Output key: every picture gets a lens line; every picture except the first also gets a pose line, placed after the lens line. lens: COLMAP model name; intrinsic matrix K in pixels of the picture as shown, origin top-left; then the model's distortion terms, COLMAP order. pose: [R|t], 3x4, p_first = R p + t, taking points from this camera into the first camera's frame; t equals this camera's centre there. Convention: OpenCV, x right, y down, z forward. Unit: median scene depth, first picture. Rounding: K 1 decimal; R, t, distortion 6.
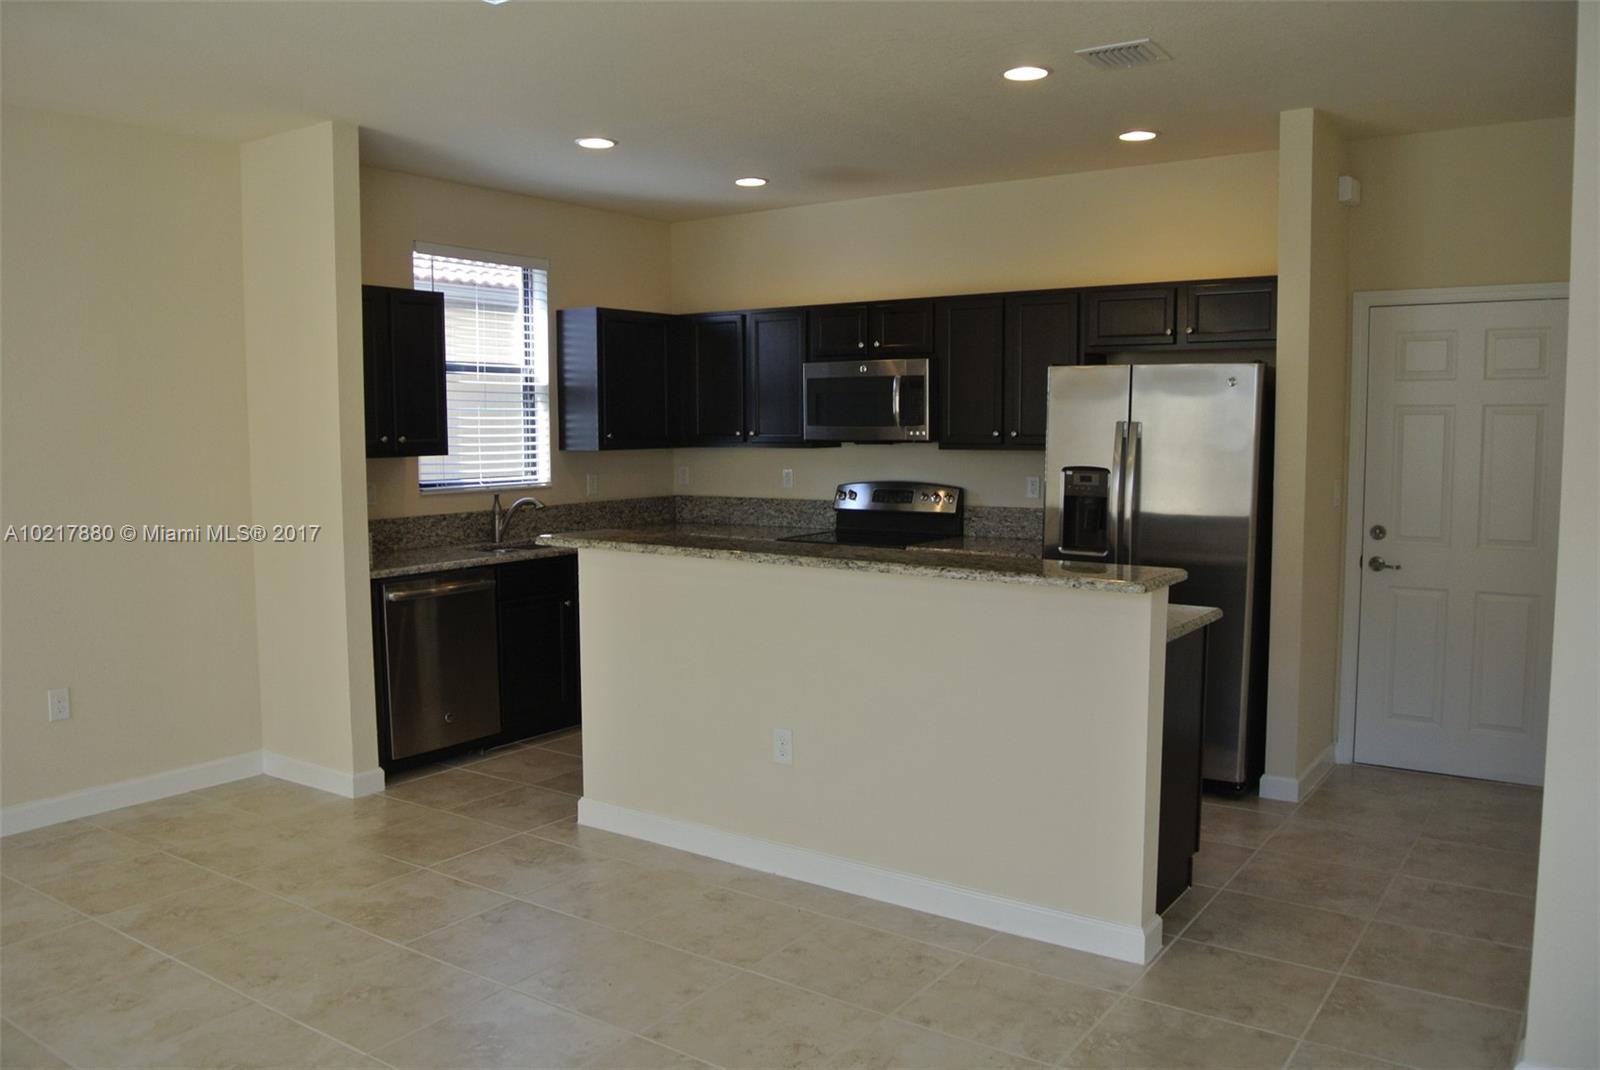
lens RADIAL K [[1251.6, 0, 765.3], [0, 1251.6, 533.9], [0, 0, 1]] dist [-0.073757, -0.005036]
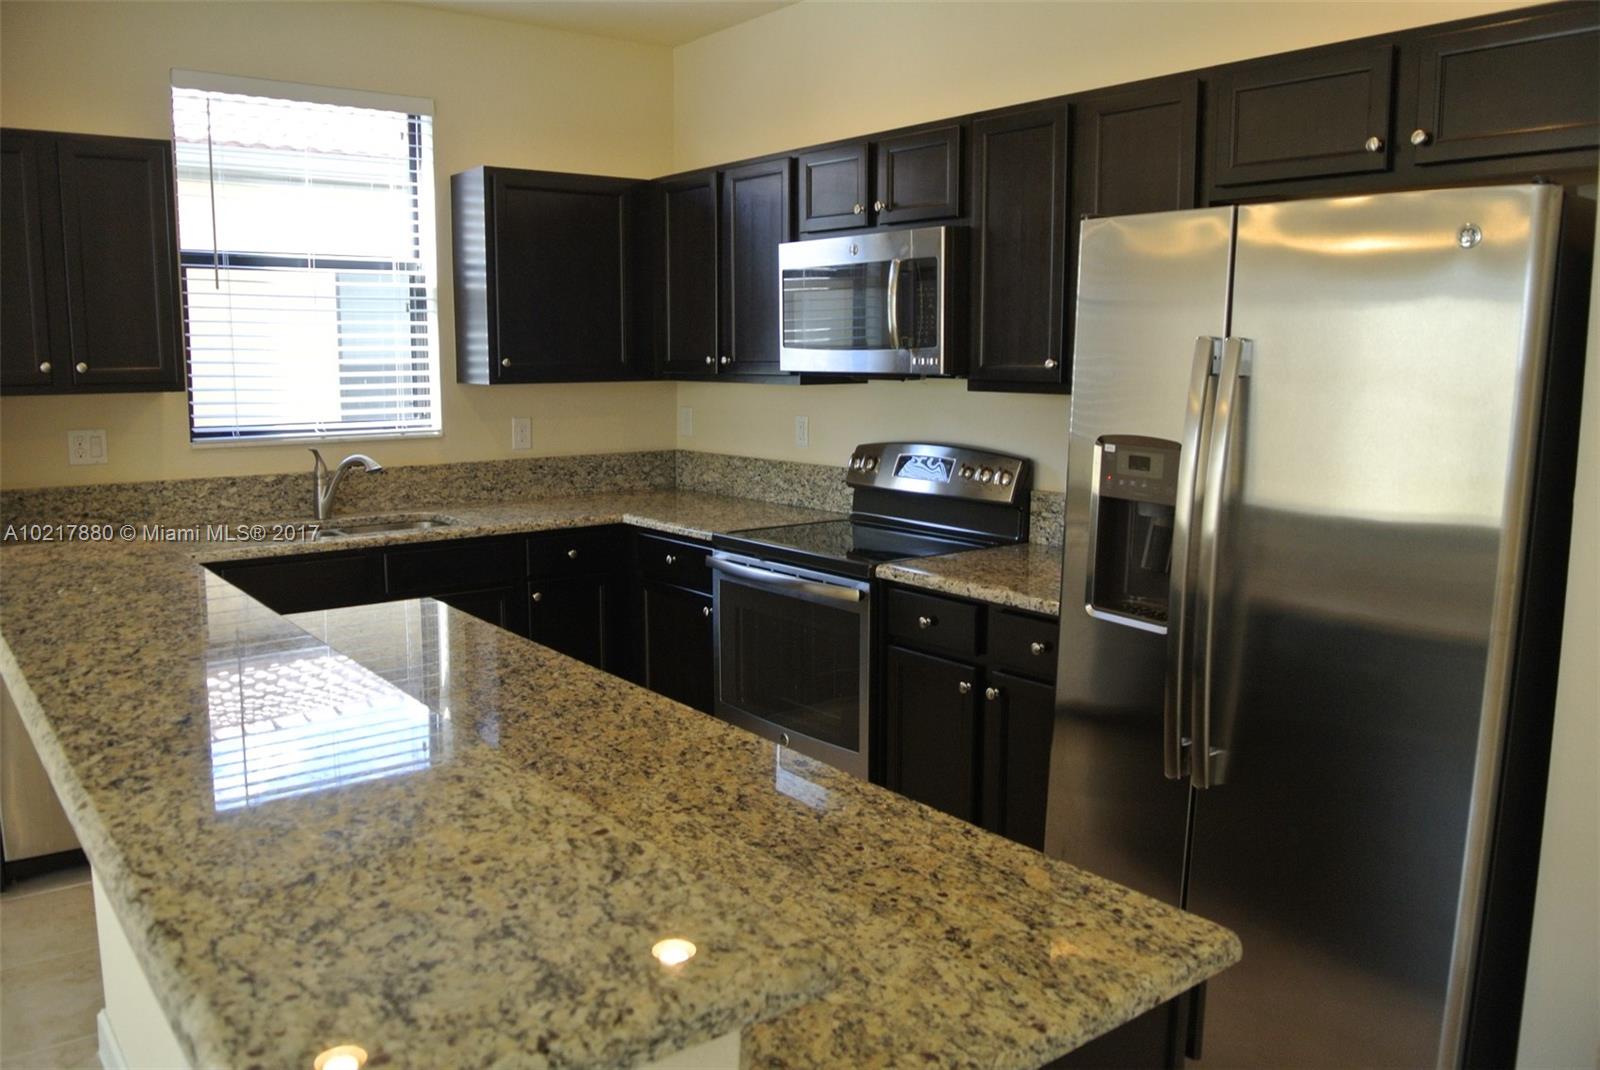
lens RADIAL K [[1251.6, 0, 765.3], [0, 1251.6, 533.9], [0, 0, 1]] dist [-0.073757, -0.005036]
pose [[0.954109, 0.048157, -0.295563, 0.220538], [-0.031061, 0.997576, 0.062272, -0.035628], [0.297846, -0.050234, 0.953291, 0.436912]]
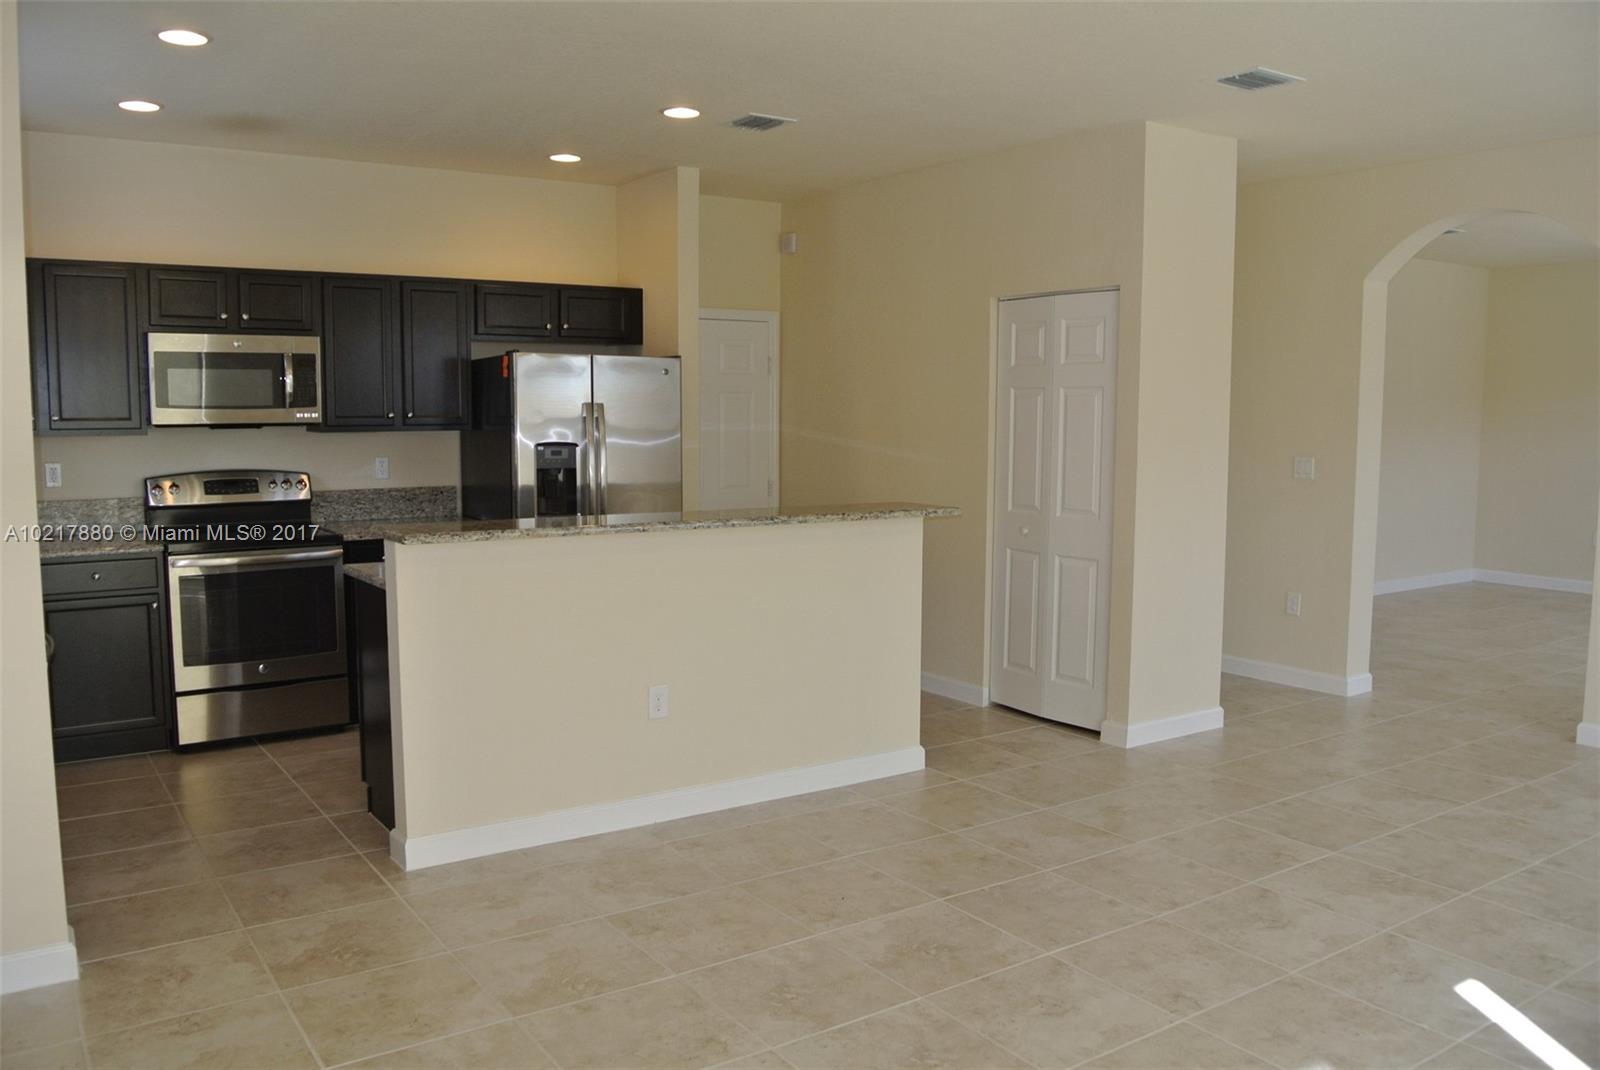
lens RADIAL K [[1254.5, 0, 783.4], [0, 1254.5, 544.7], [0, 0, 1]] dist [-0.089630, 0.039451]
pose [[0.348381, -0.096518, 0.932371, -0.627538], [0.079241, 0.994157, 0.073305, -0.023722], [-0.933998, 0.048344, 0.353994, 0.339360]]
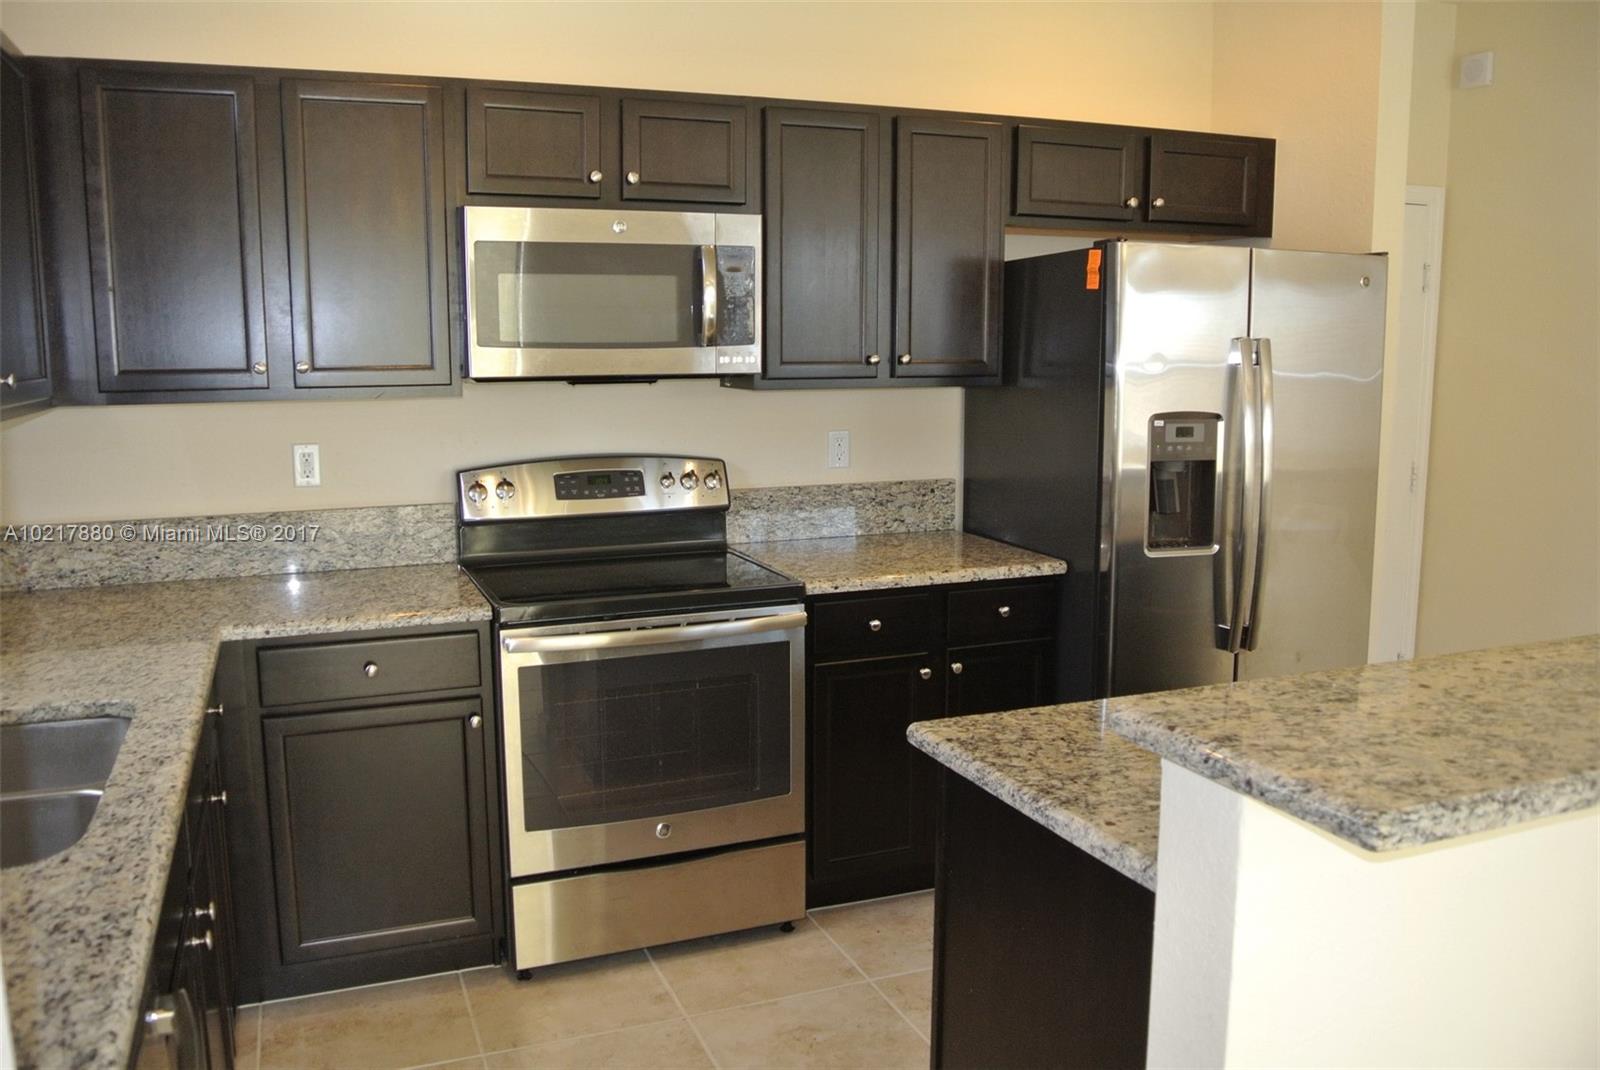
lens RADIAL K [[1254.5, 0, 783.4], [0, 1254.5, 544.7], [0, 0, 1]] dist [-0.089630, 0.039451]
pose [[0.543356, -0.129627, 0.829434, -0.304713], [0.075563, 0.991548, 0.105463, -0.057670], [-0.836095, 0.005371, 0.548558, 0.697684]]
